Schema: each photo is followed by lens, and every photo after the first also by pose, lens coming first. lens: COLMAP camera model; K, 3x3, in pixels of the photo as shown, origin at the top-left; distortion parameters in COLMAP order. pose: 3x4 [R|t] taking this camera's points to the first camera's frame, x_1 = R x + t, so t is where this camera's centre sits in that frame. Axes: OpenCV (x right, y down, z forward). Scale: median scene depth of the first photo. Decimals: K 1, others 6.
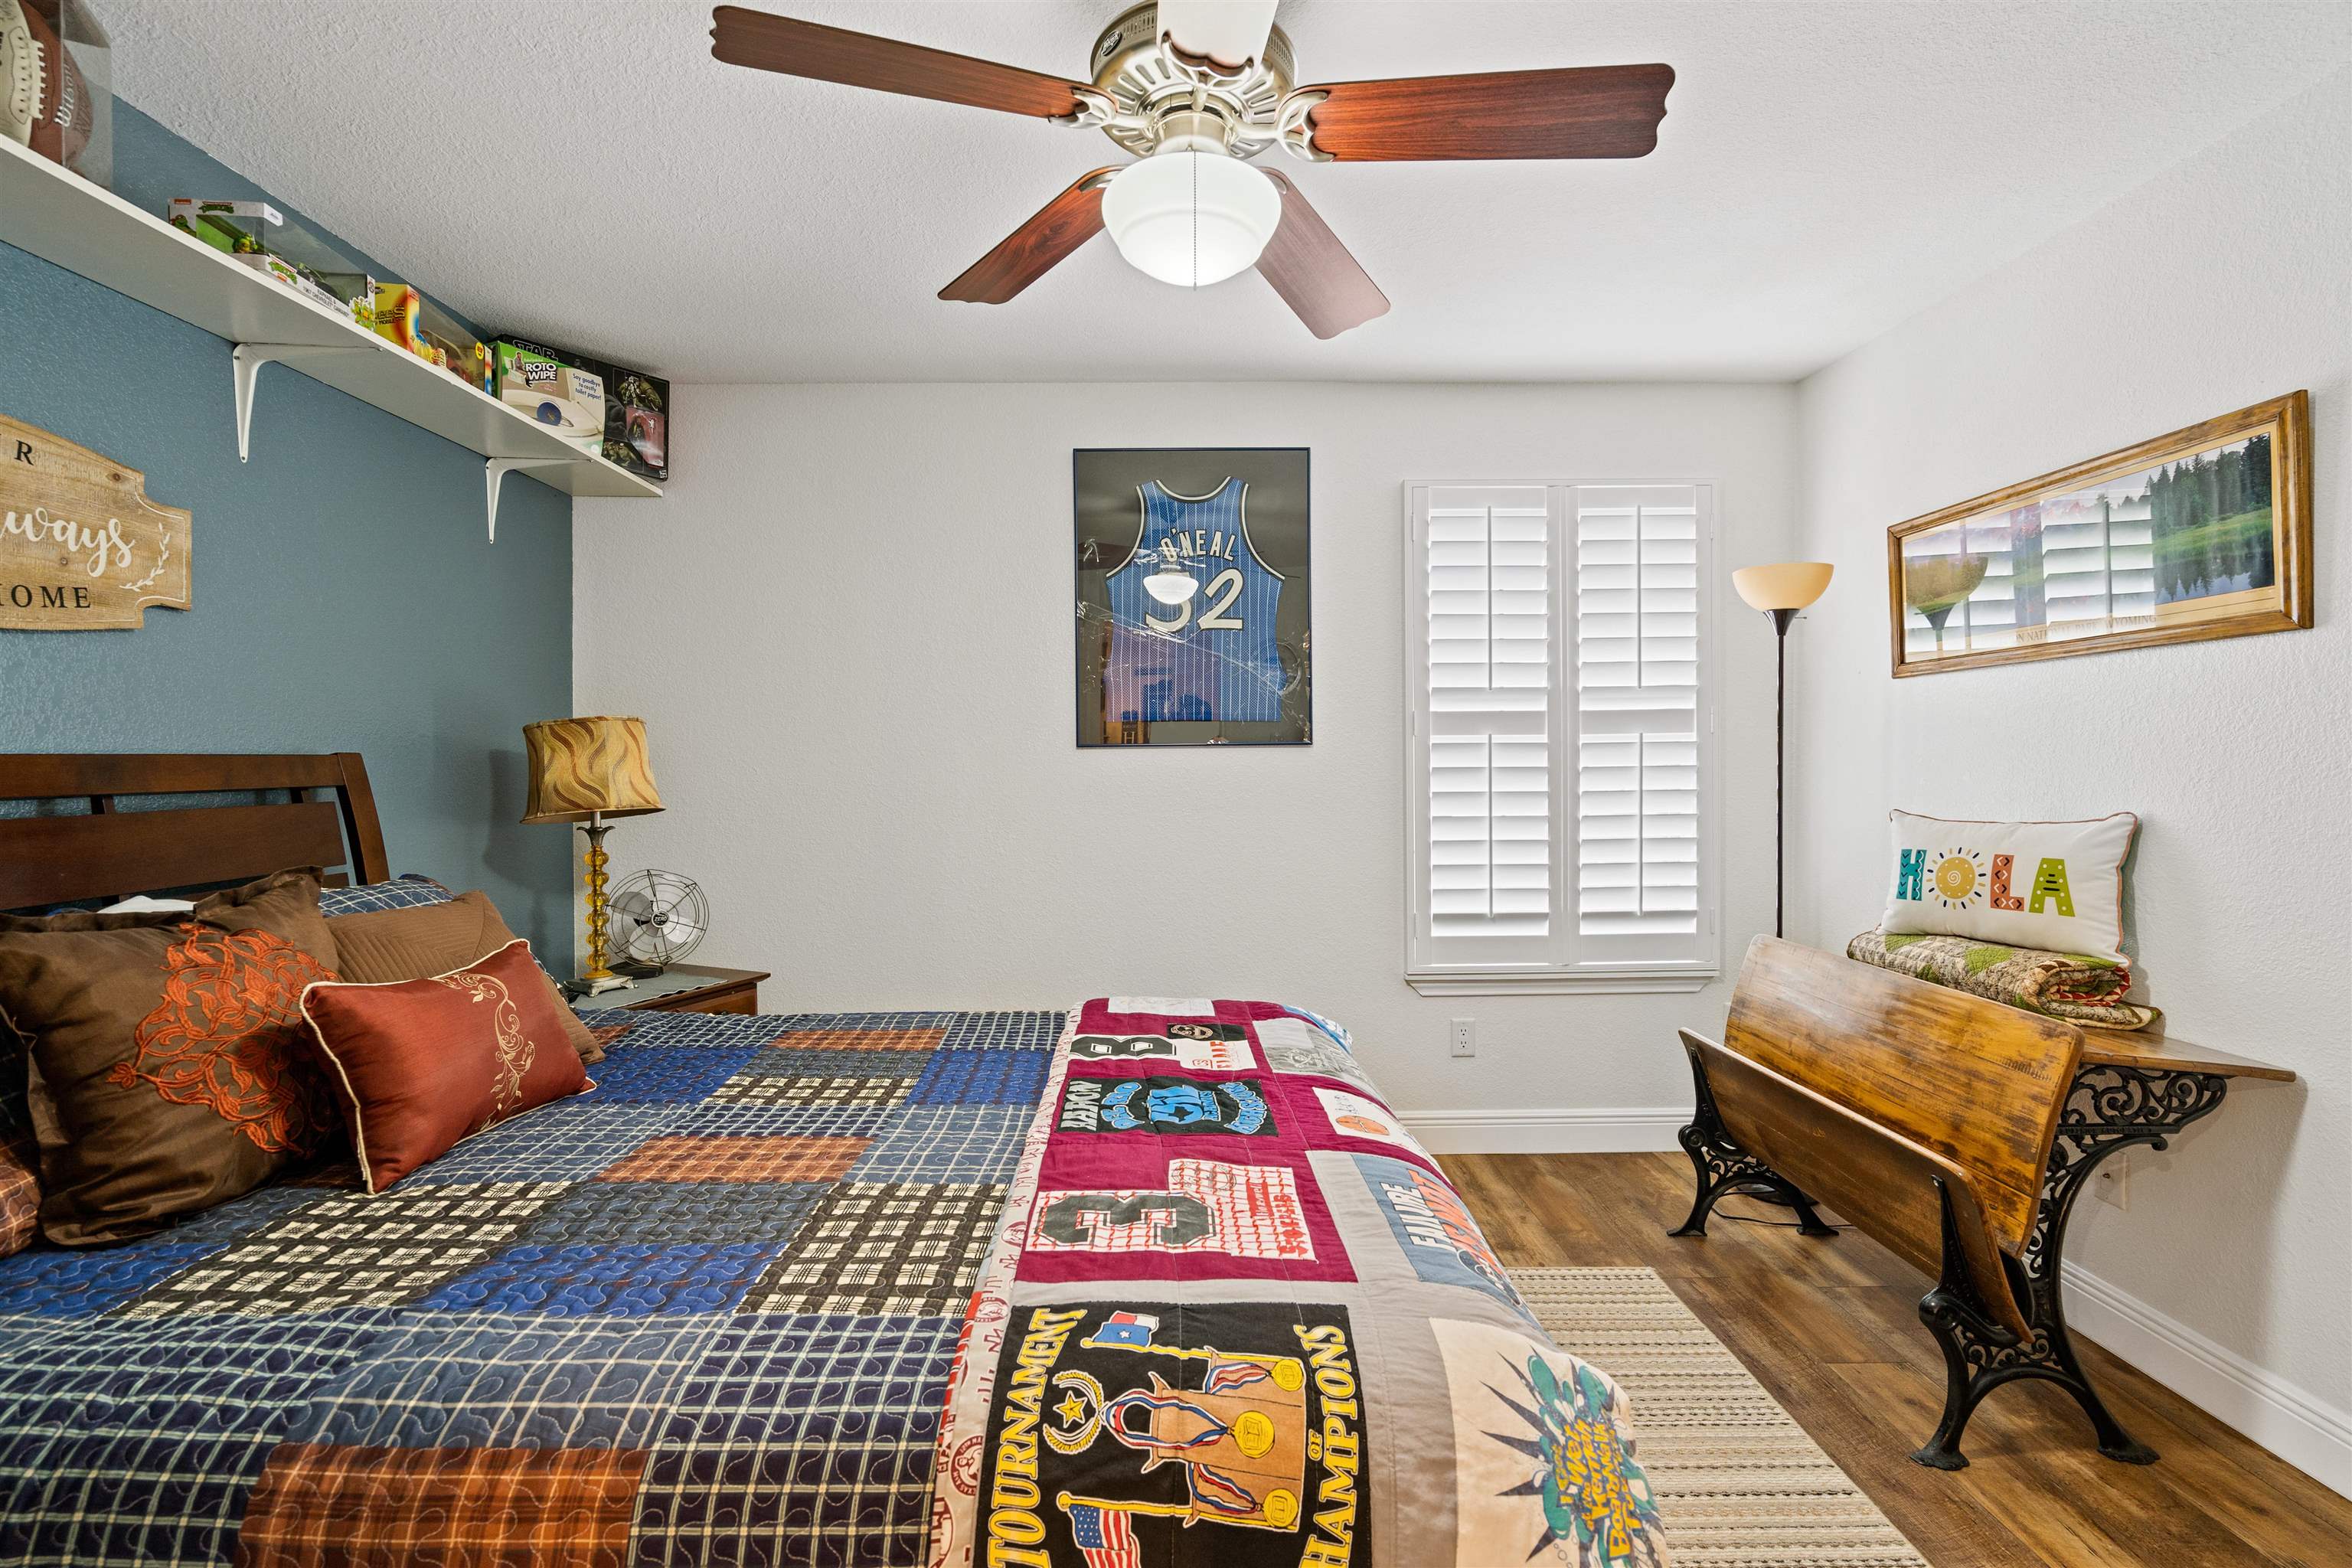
lens RADIAL K [[1077.8, 0, 1174.2], [0, 1077.8, 771.5], [0, 0, 1]] dist [0.000931, 0.000007]
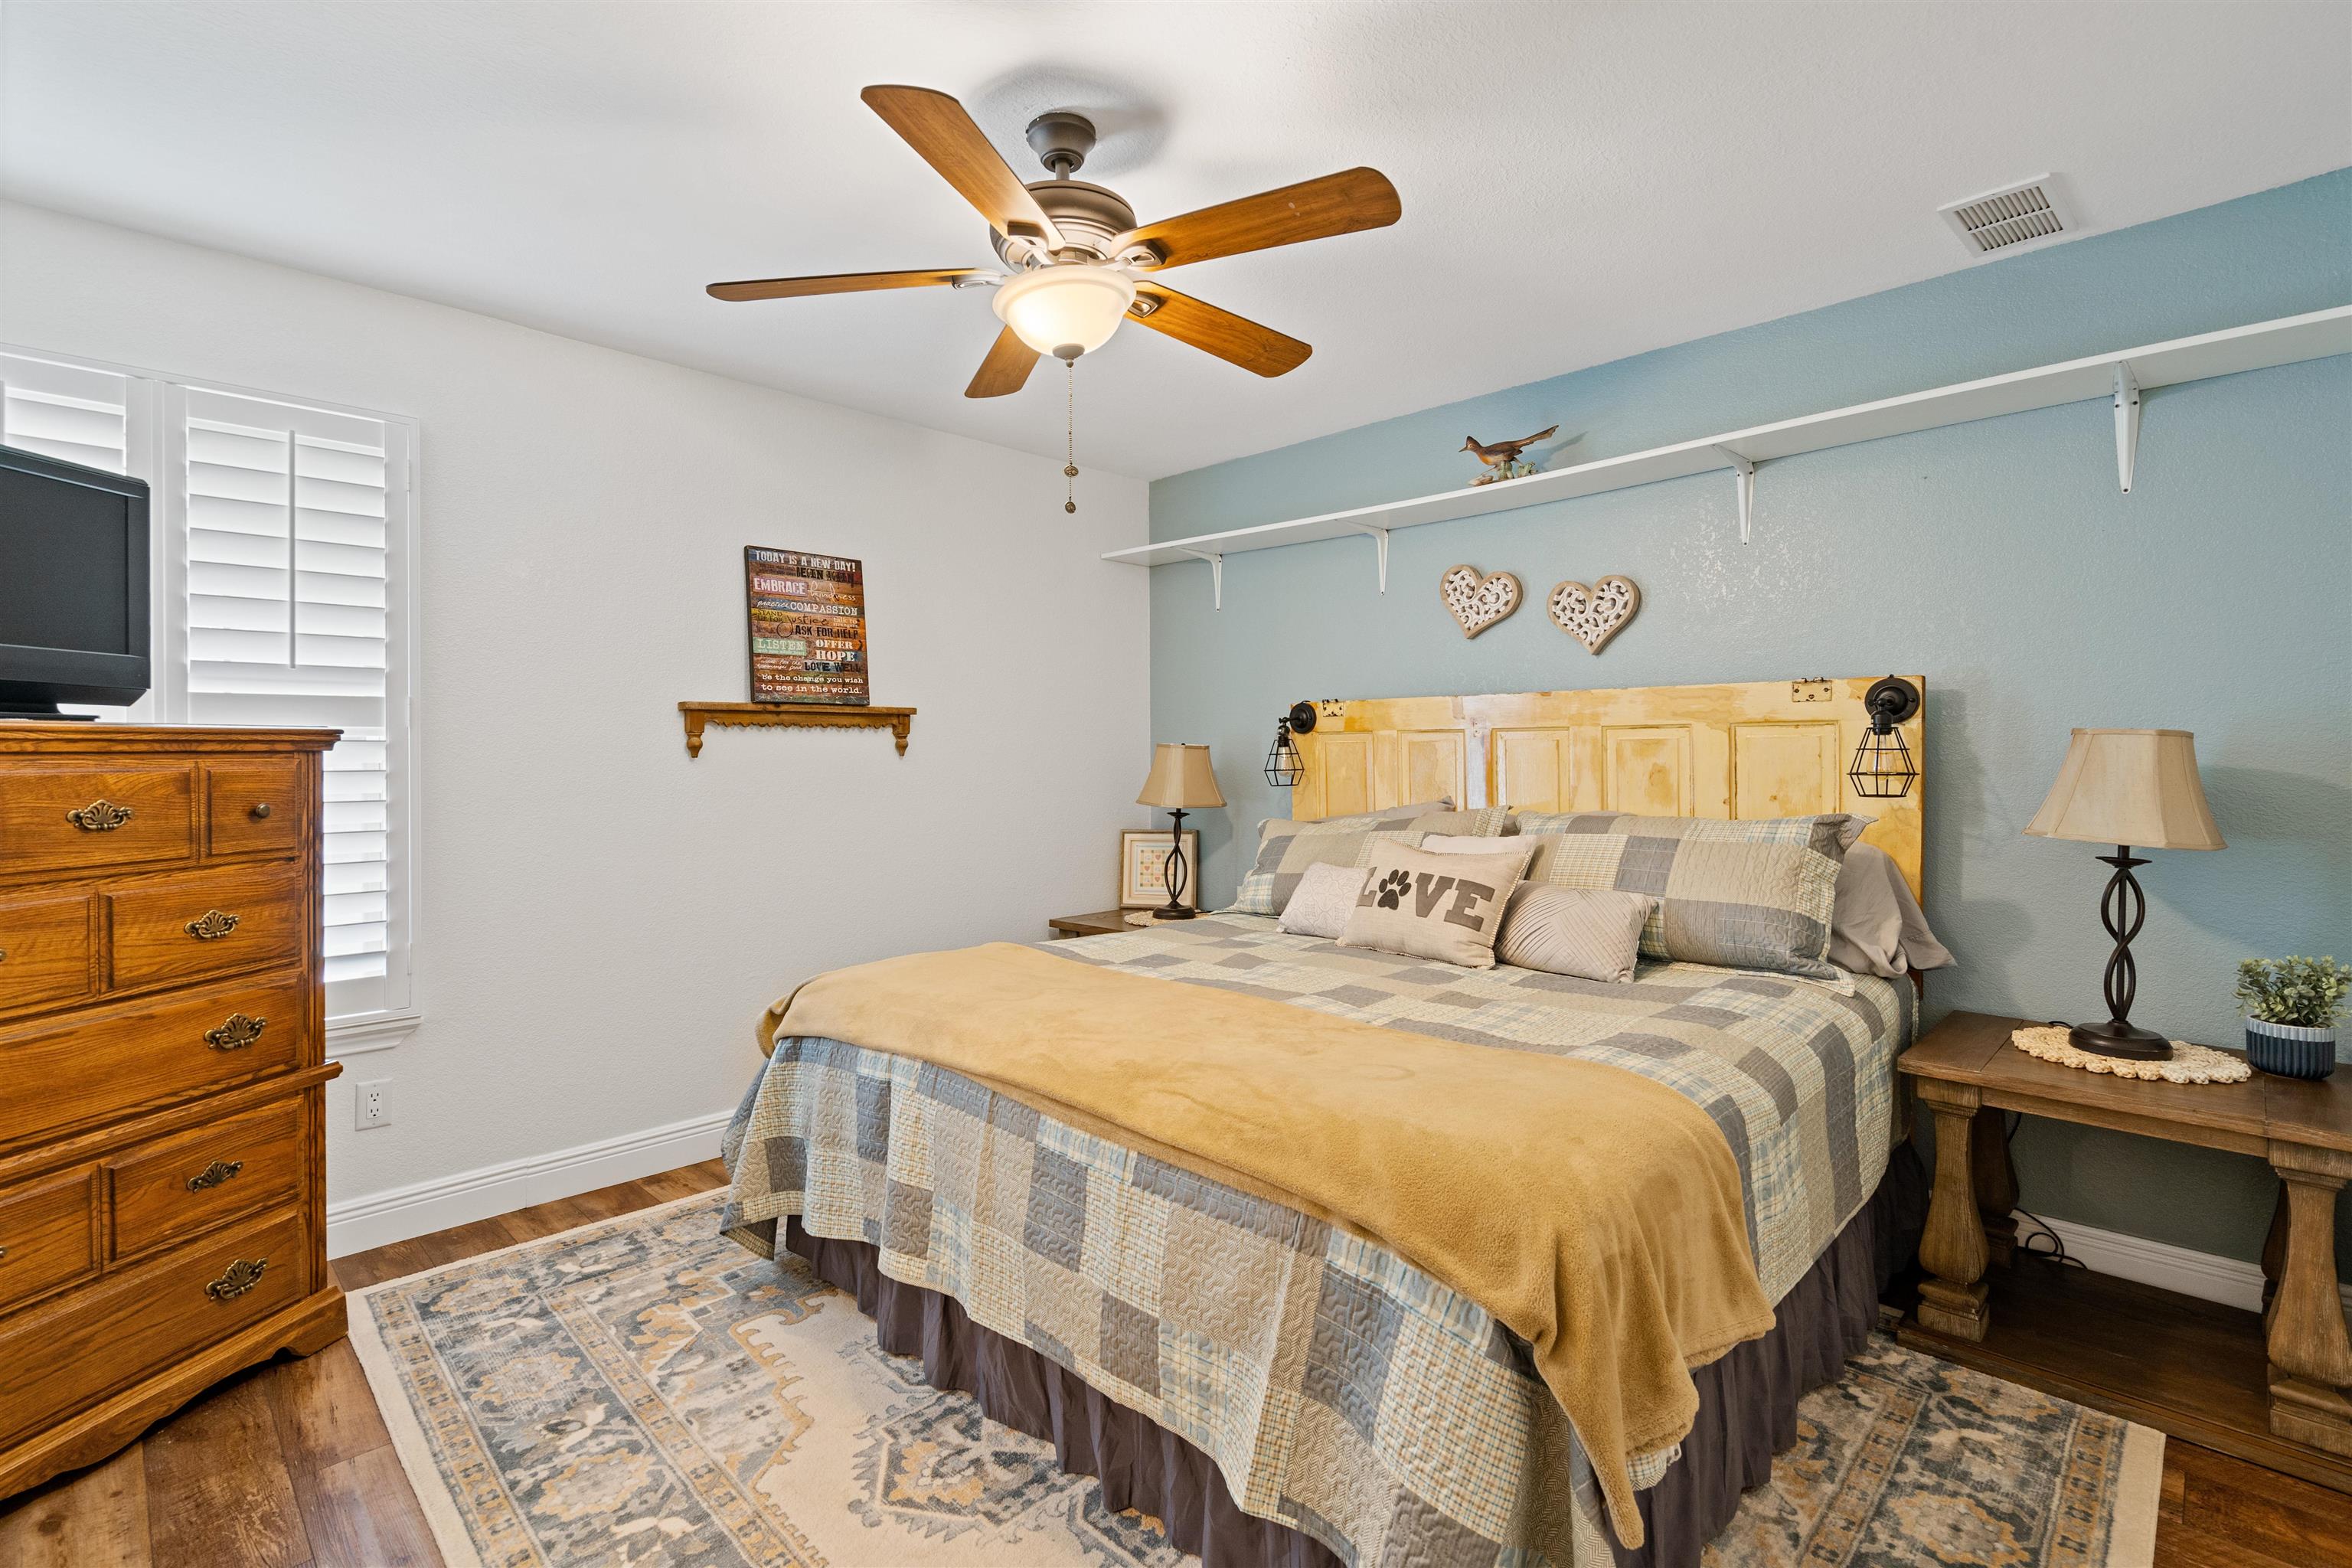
lens RADIAL K [[1077.8, 0, 1182.5], [0, 1077.8, 769.7], [0, 0, 1]] dist [0.000931, 0.000007]
pose [[0.709764, -0.003634, 0.704430, 0.202135], [0.004147, 0.999991, 0.000980, -0.001467], [-0.704427, 0.002226, 0.709773, 0.004058]]
